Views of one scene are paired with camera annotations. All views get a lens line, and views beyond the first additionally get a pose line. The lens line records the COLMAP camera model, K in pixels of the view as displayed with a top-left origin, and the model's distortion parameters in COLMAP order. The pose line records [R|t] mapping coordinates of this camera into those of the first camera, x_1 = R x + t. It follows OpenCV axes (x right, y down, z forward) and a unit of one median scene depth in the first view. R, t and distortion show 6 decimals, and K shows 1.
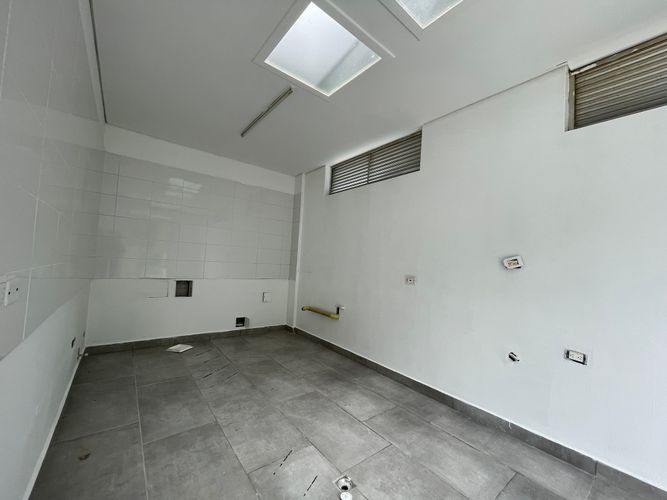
lens RADIAL K [[268.0, 0, 332.3], [0, 268.0, 250.2], [0, 0, 1]] dist [-0.000020, -0.000084]
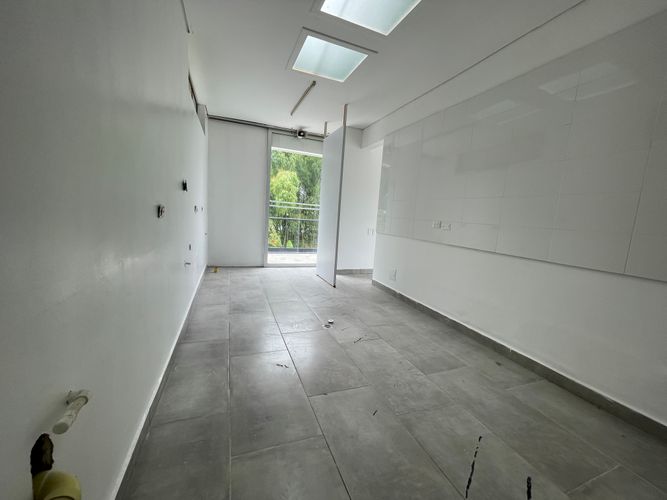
lens RADIAL K [[268.0, 0, 332.3], [0, 268.0, 250.2], [0, 0, 1]] dist [-0.000020, -0.000084]
pose [[-0.946901, -0.158417, 0.279789, -0.274723], [-0.134254, 0.985513, 0.103639, 0.106910], [-0.292153, 0.060573, -0.954451, 1.802346]]
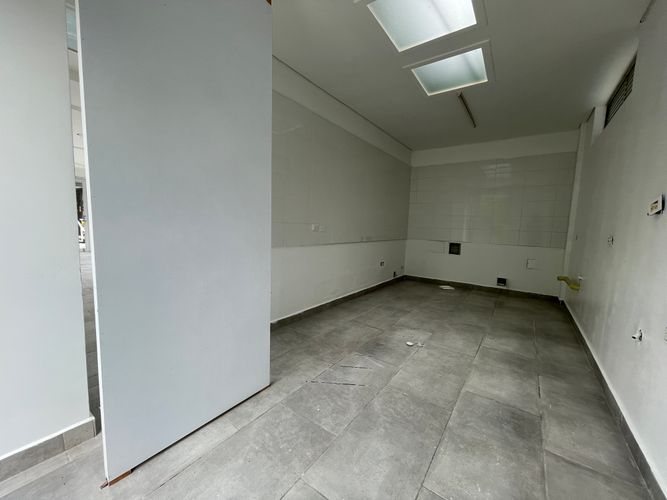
lens RADIAL K [[268.0, 0, 332.3], [0, 268.0, 250.2], [0, 0, 1]] dist [-0.000020, -0.000084]
pose [[0.269499, 0.045770, -0.961912, 1.043778], [0.026883, 0.998123, 0.055025, 0.091623], [0.962625, -0.040689, 0.267763, -0.001592]]
